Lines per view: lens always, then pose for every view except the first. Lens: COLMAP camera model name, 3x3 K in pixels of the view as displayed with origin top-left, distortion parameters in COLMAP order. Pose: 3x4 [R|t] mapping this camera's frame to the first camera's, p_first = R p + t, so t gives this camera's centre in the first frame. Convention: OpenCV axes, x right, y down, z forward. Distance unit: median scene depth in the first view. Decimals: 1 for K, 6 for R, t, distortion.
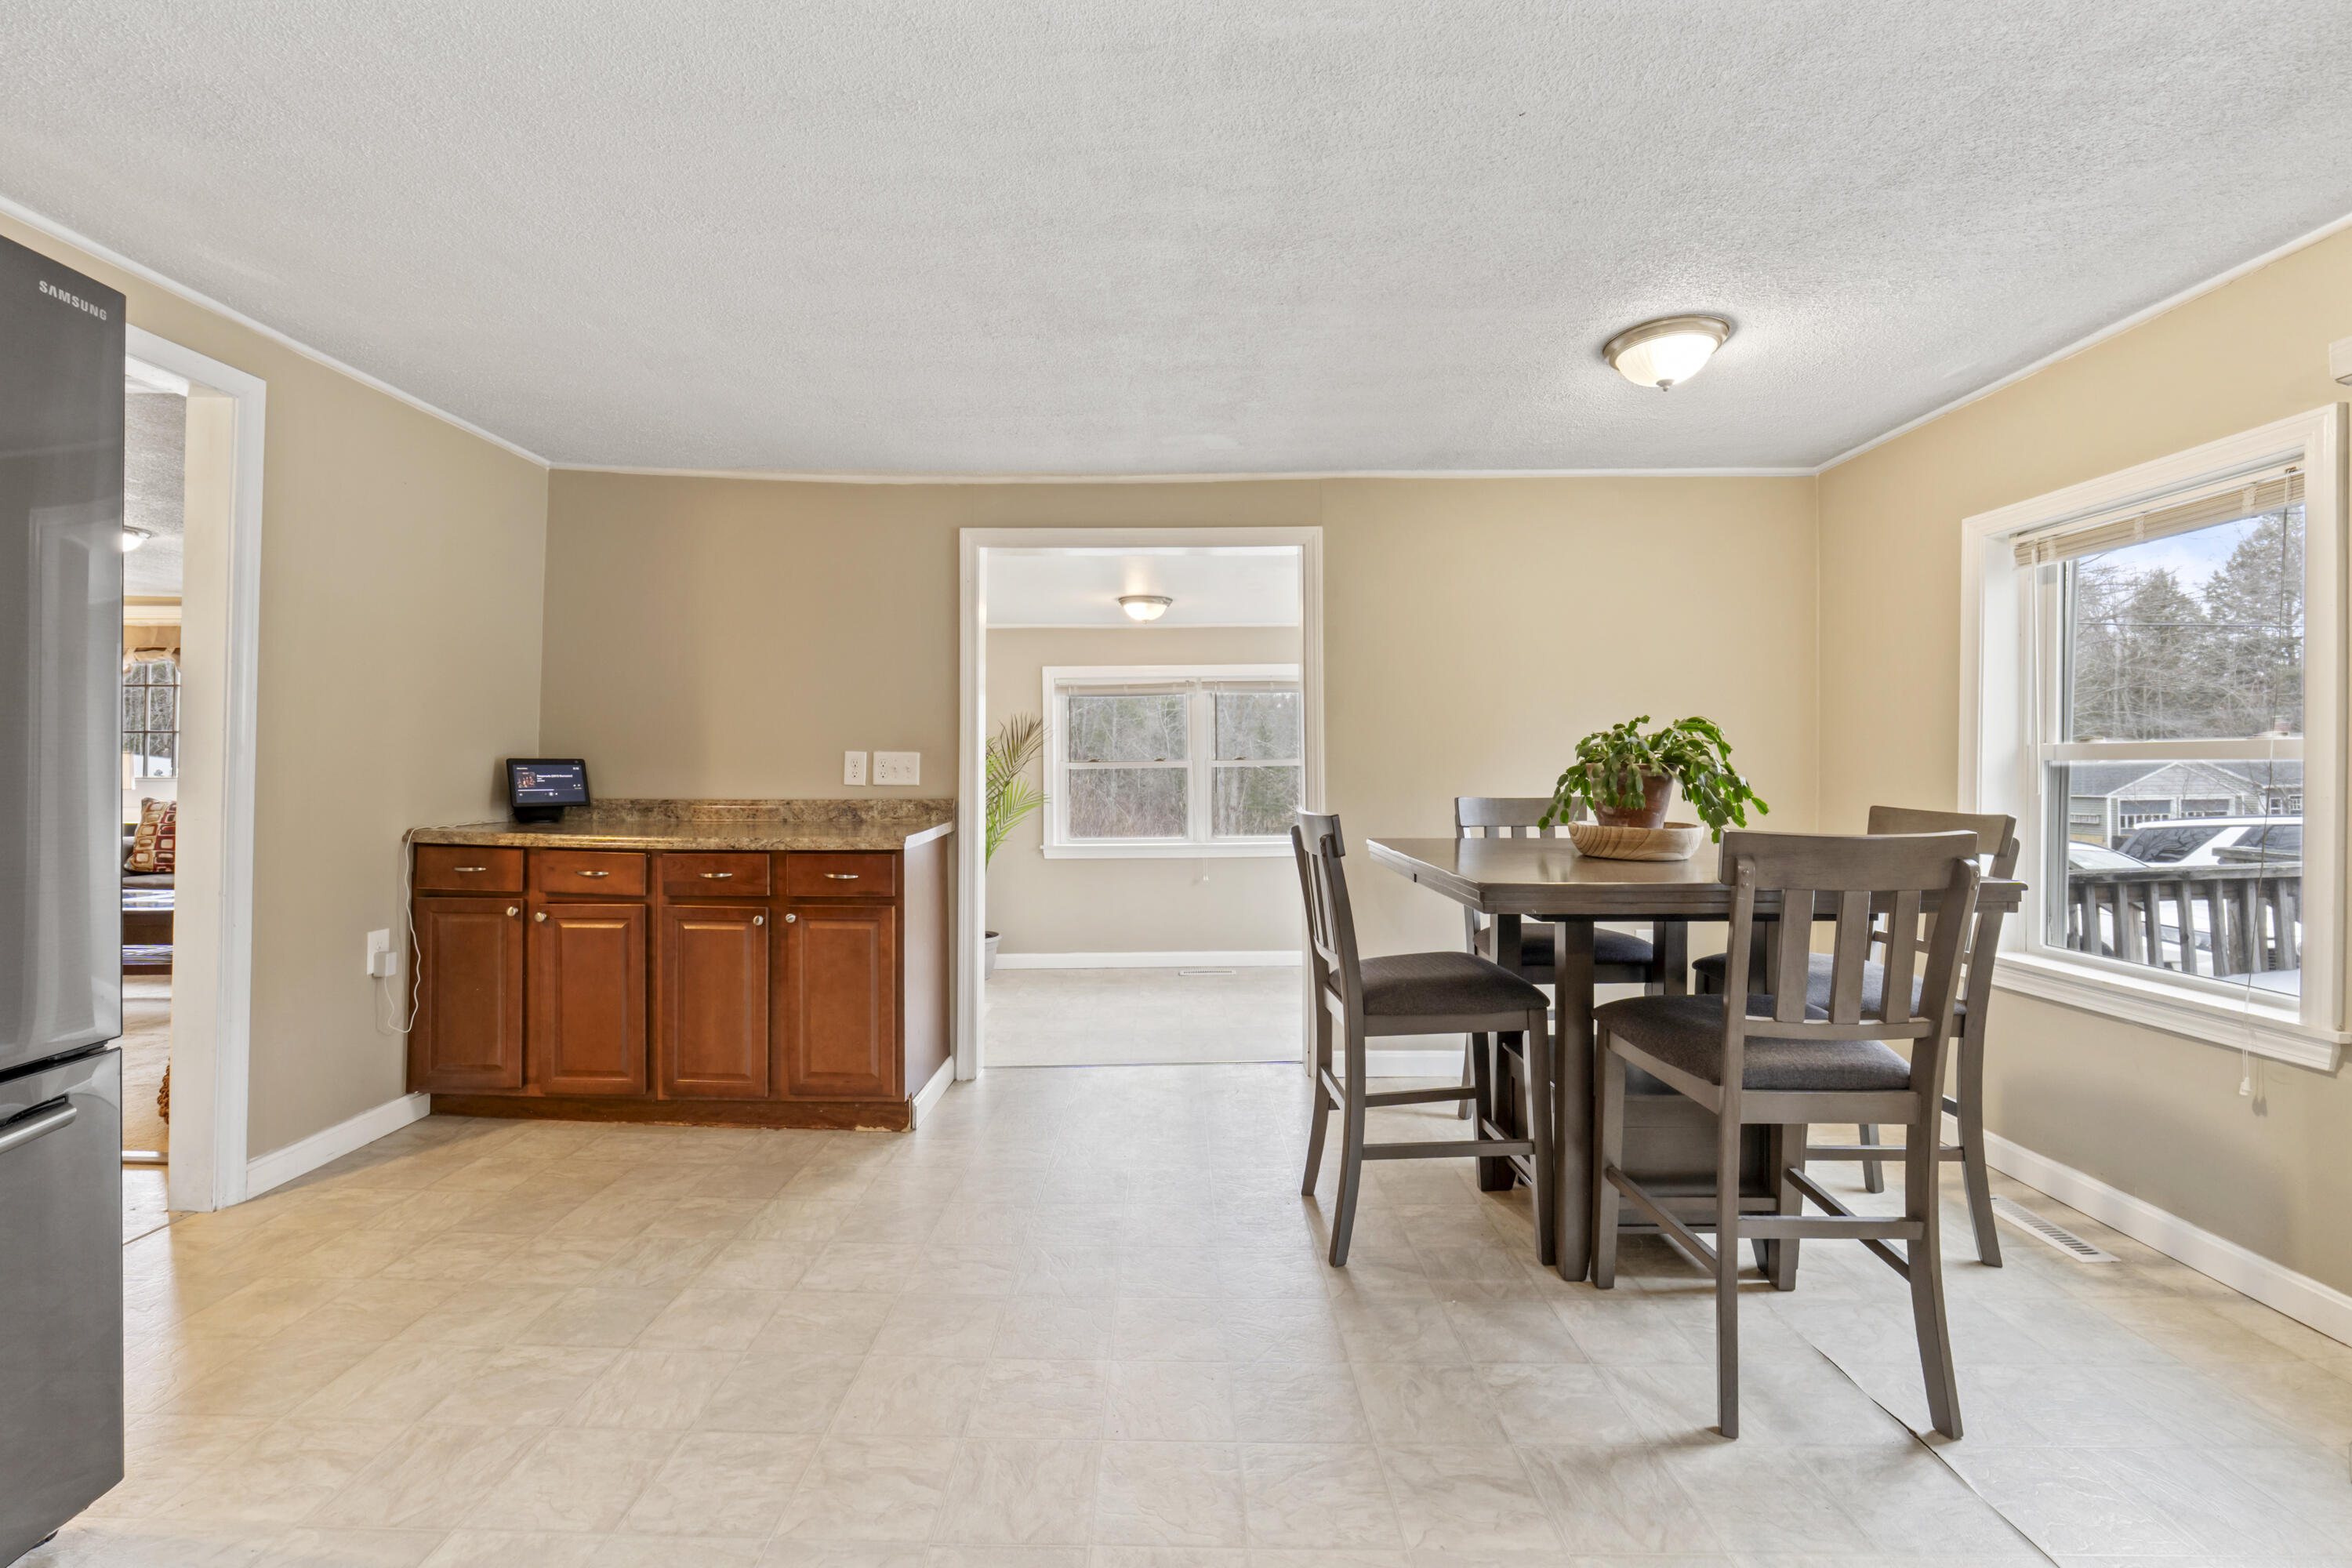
lens RADIAL K [[985.7, 0, 1167.5], [0, 985.7, 759.5], [0, 0, 1]] dist [-0.010195, 0.000555]
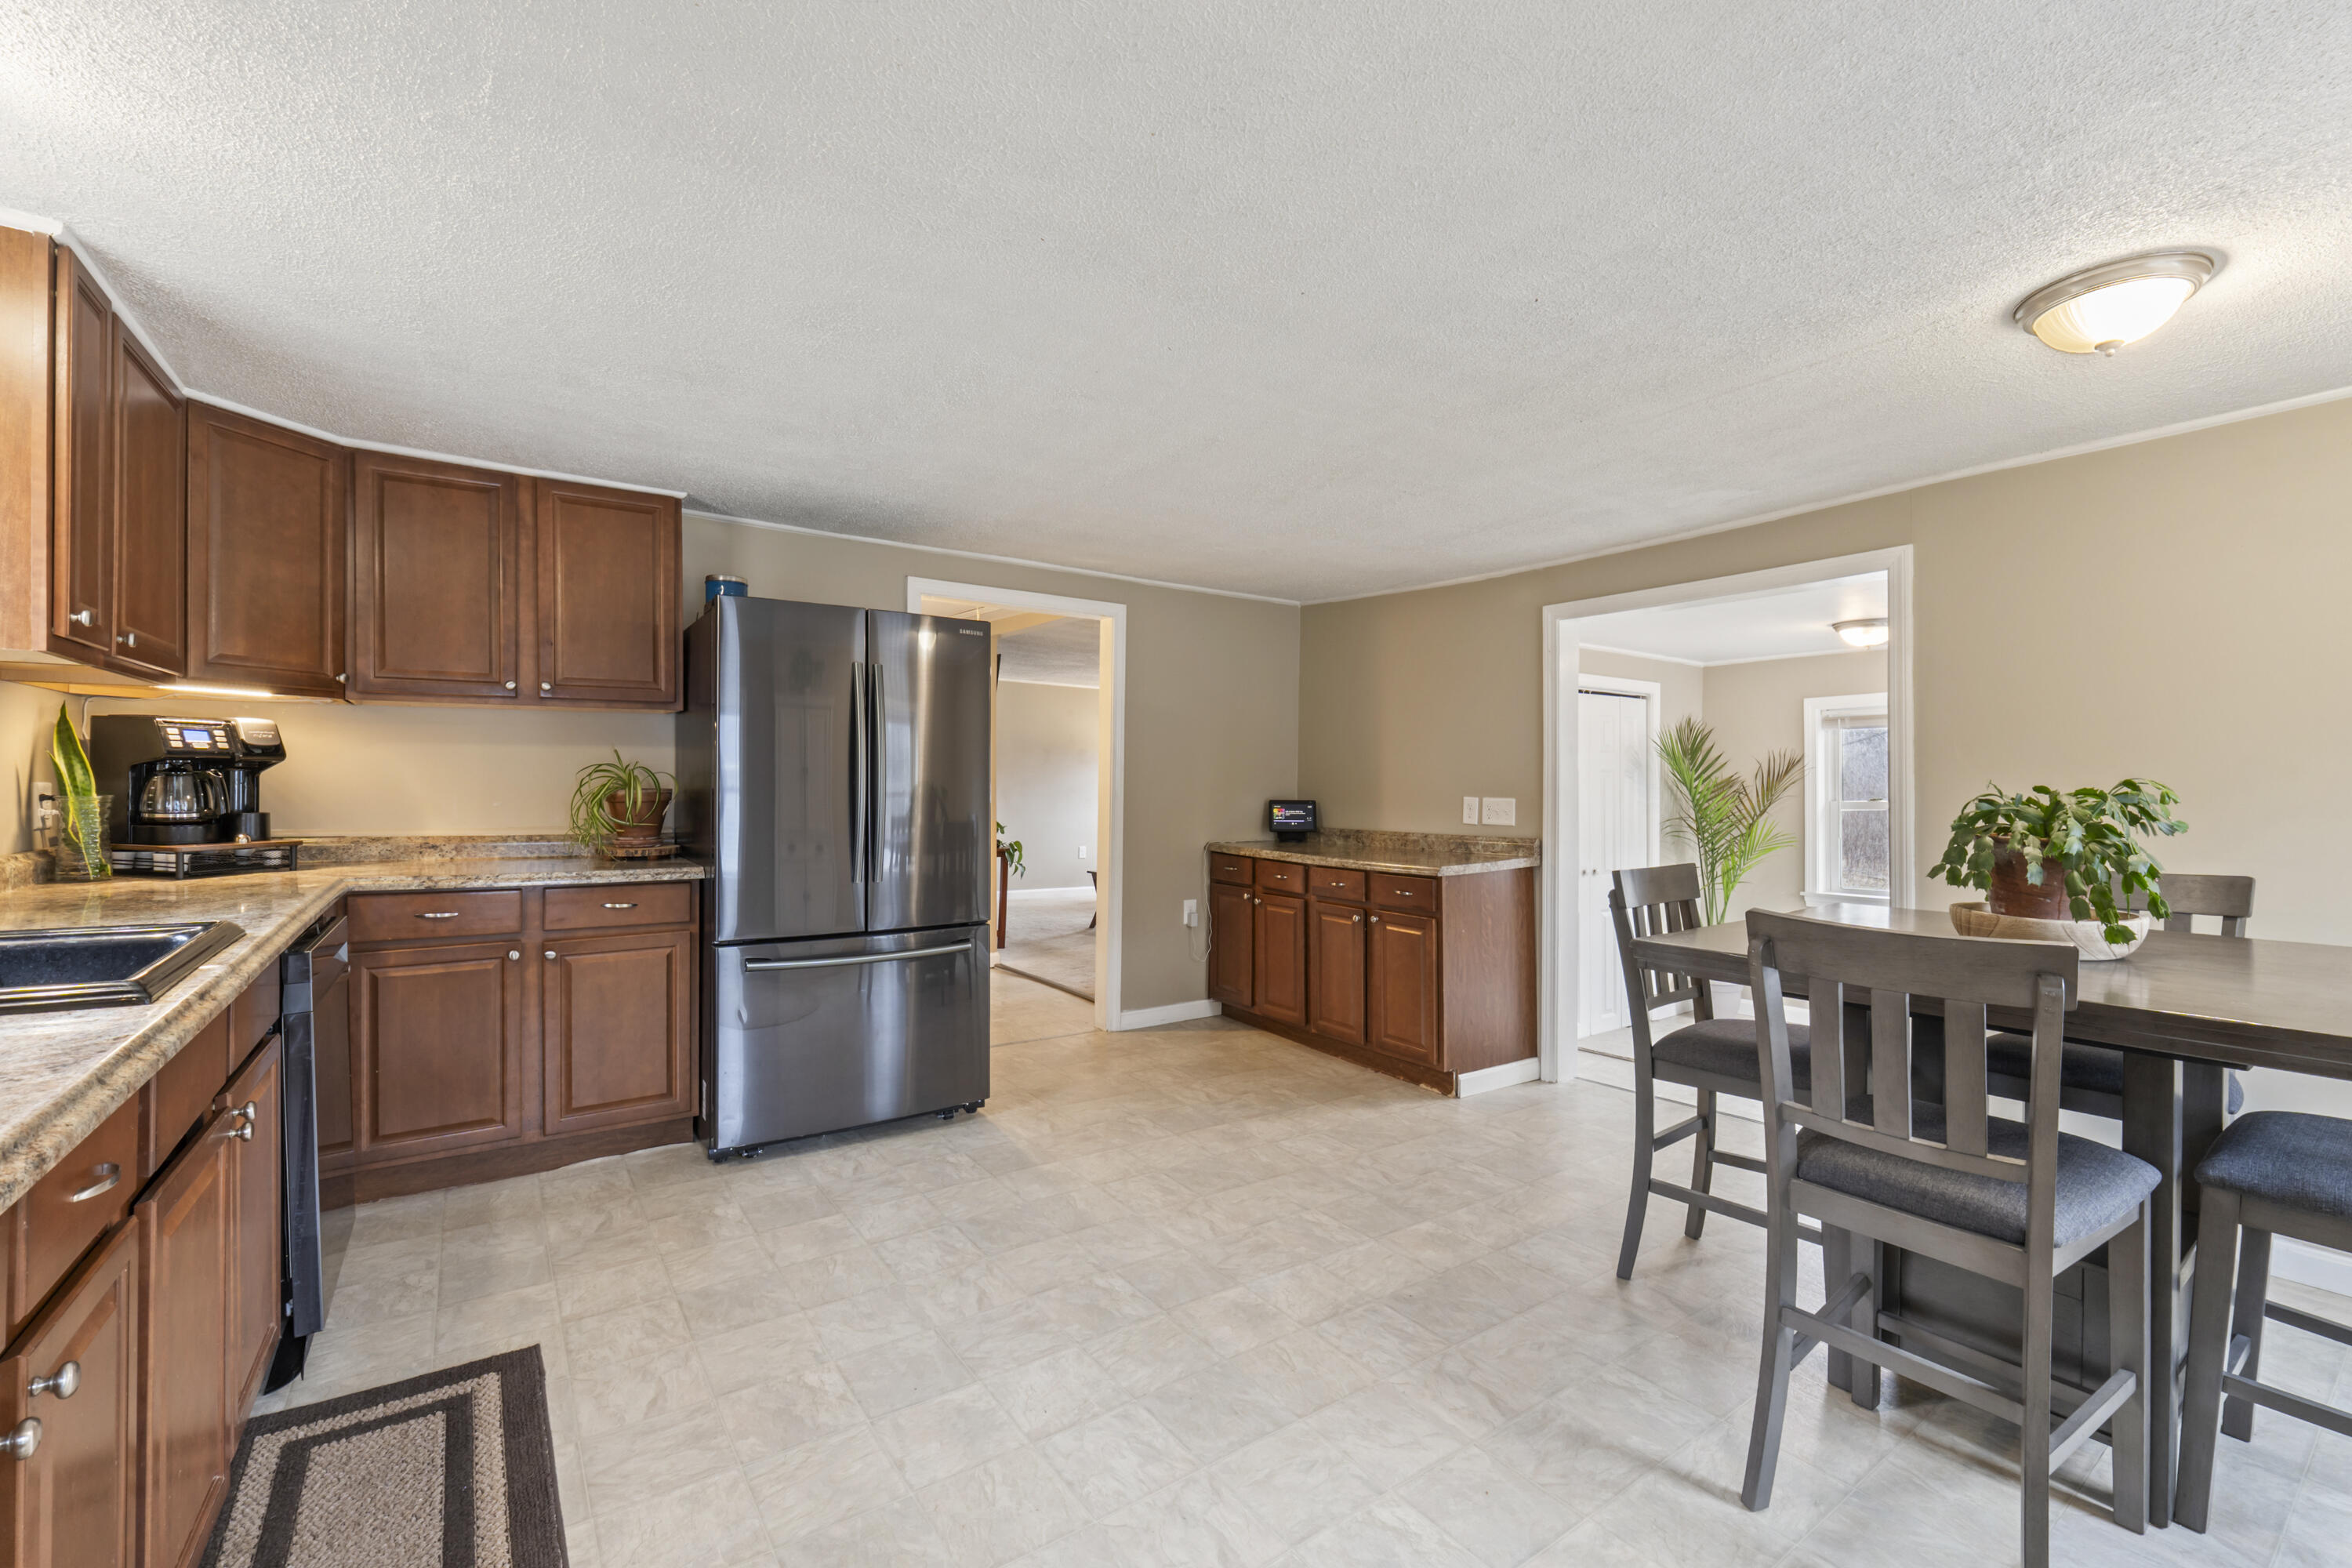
lens RADIAL K [[985.7, 0, 1168.7], [0, 985.7, 790.5], [0, 0, 1]] dist [-0.010195, 0.000555]
pose [[0.578184, 0.006029, -0.815884, 0.577910], [0.001132, 0.999966, 0.008192, -0.032856], [0.815906, -0.005661, 0.578157, -0.040290]]
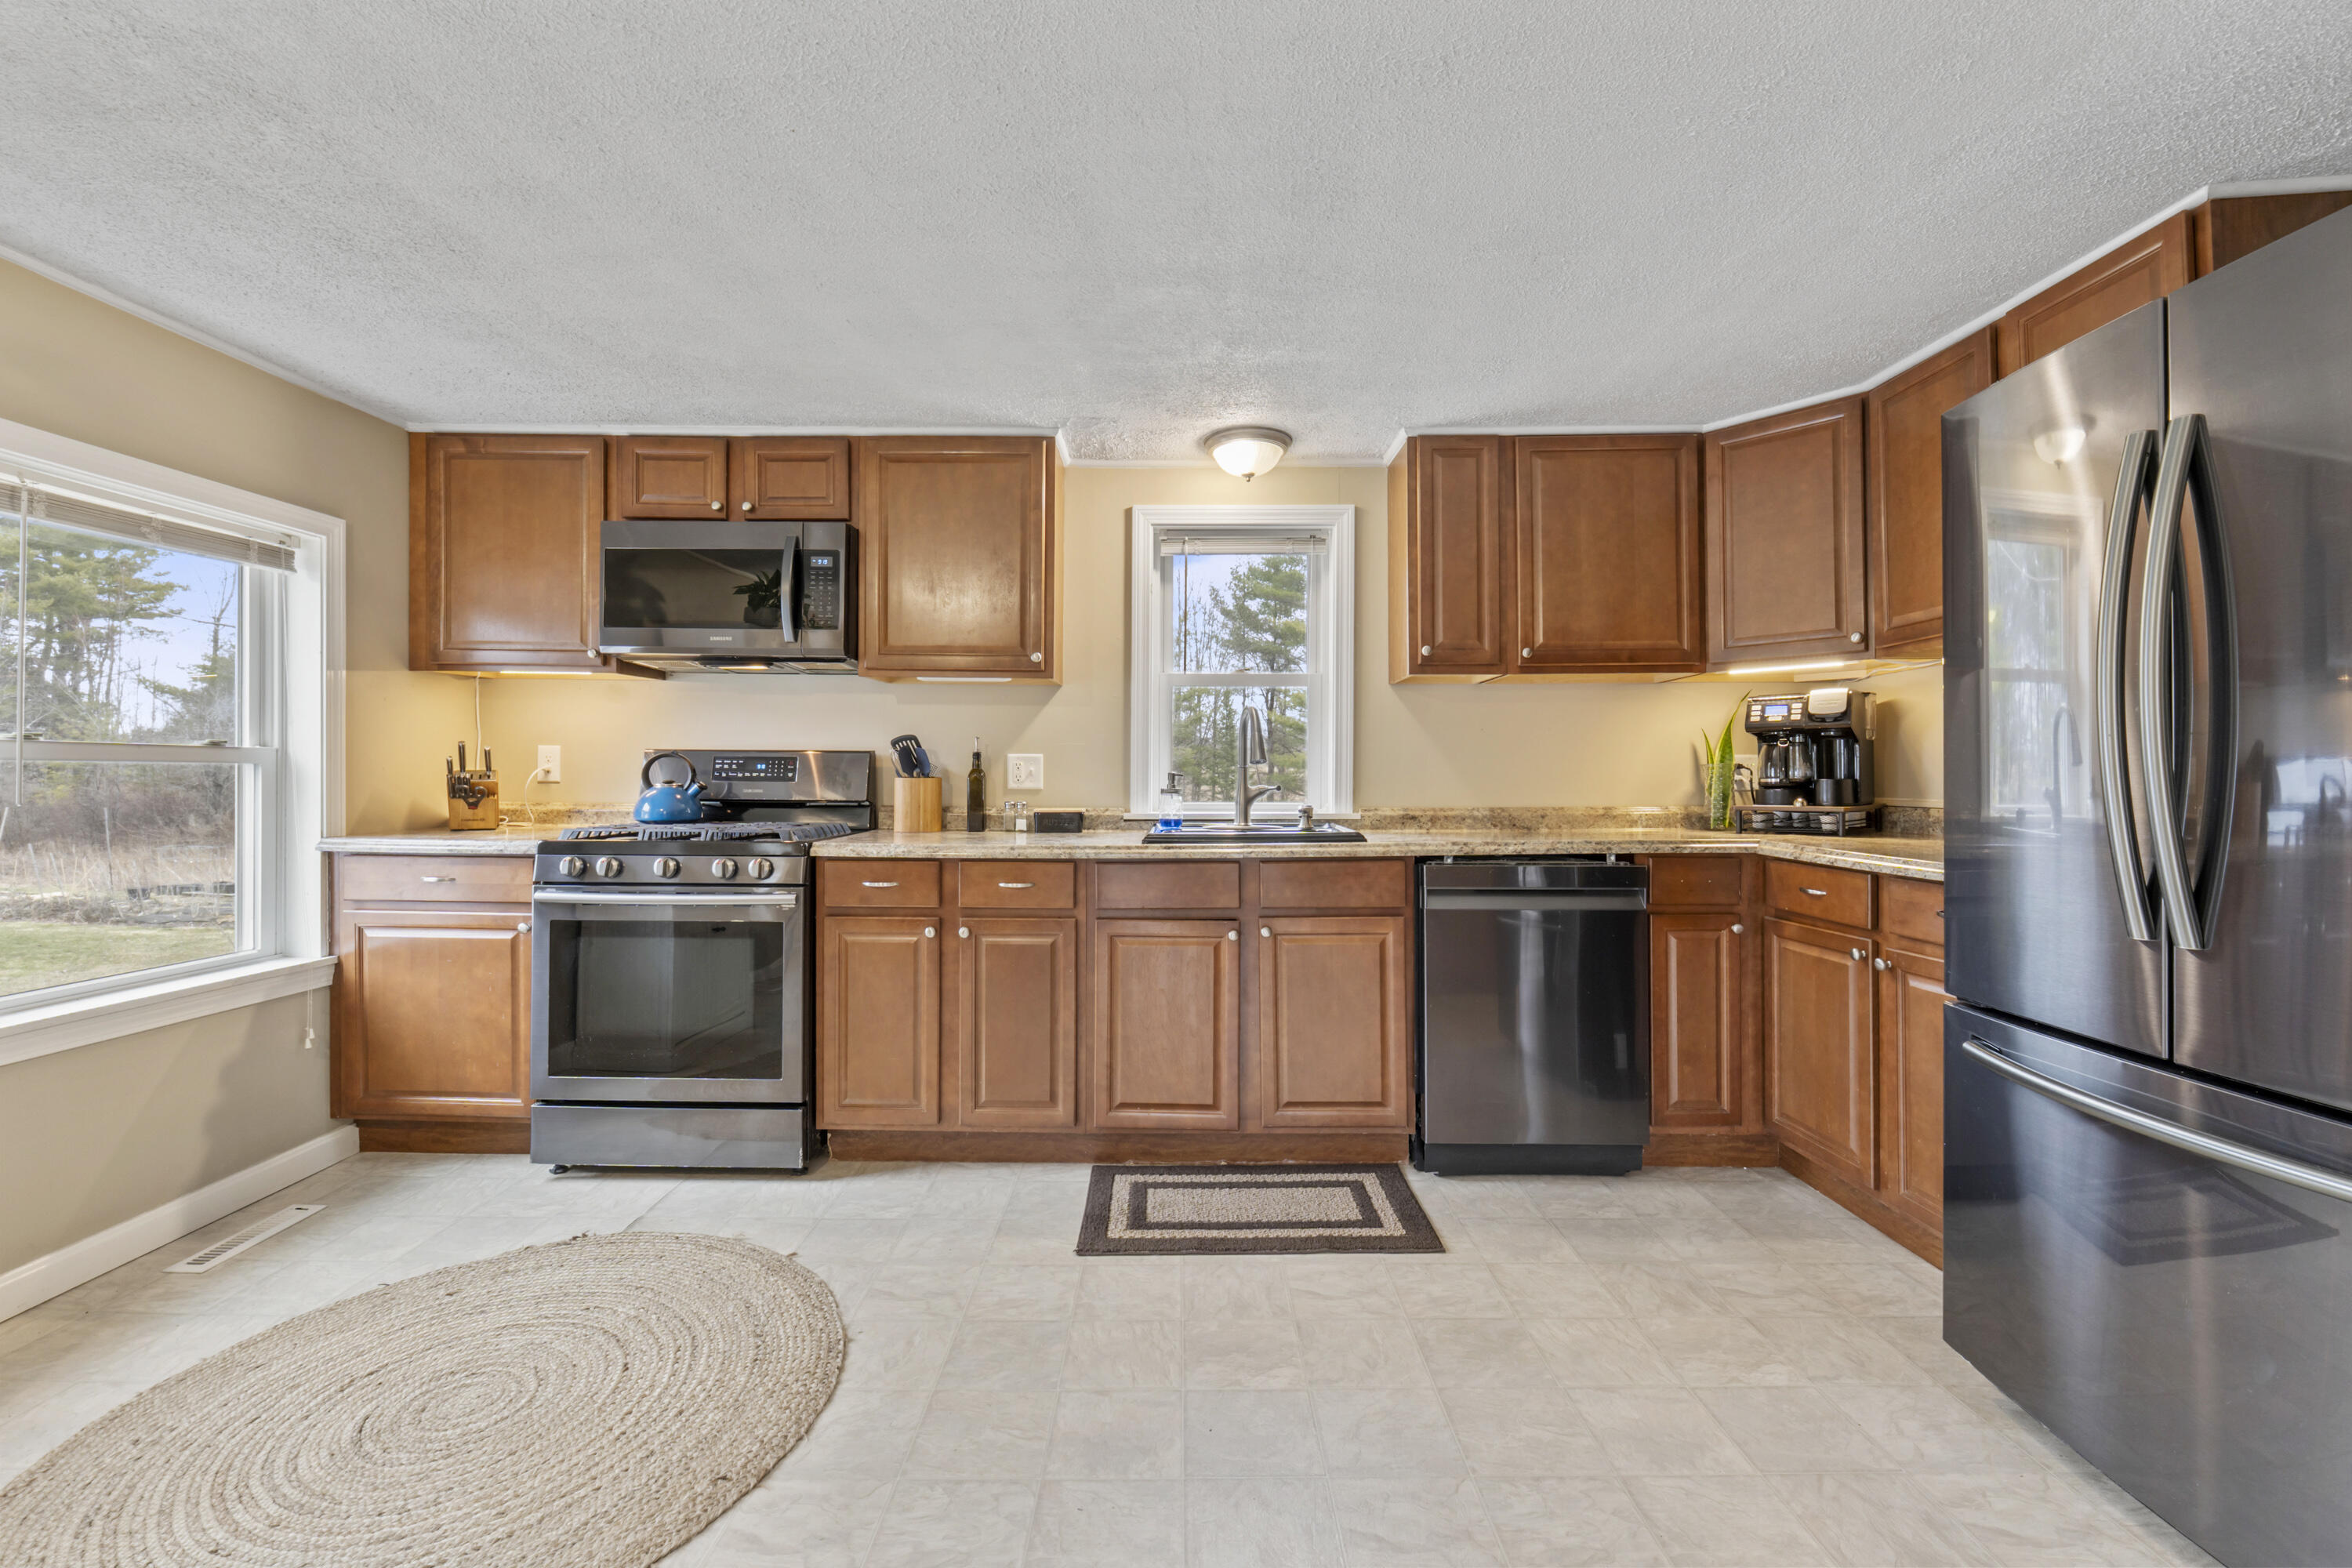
lens RADIAL K [[985.7, 0, 1163.6], [0, 985.7, 773.1], [0, 0, 1]] dist [-0.010195, 0.000555]
pose [[-0.999934, -0.005394, 0.010116, -0.031660], [-0.005539, 0.999882, -0.014328, 0.006190], [-0.010038, -0.014383, -0.999846, 0.766446]]
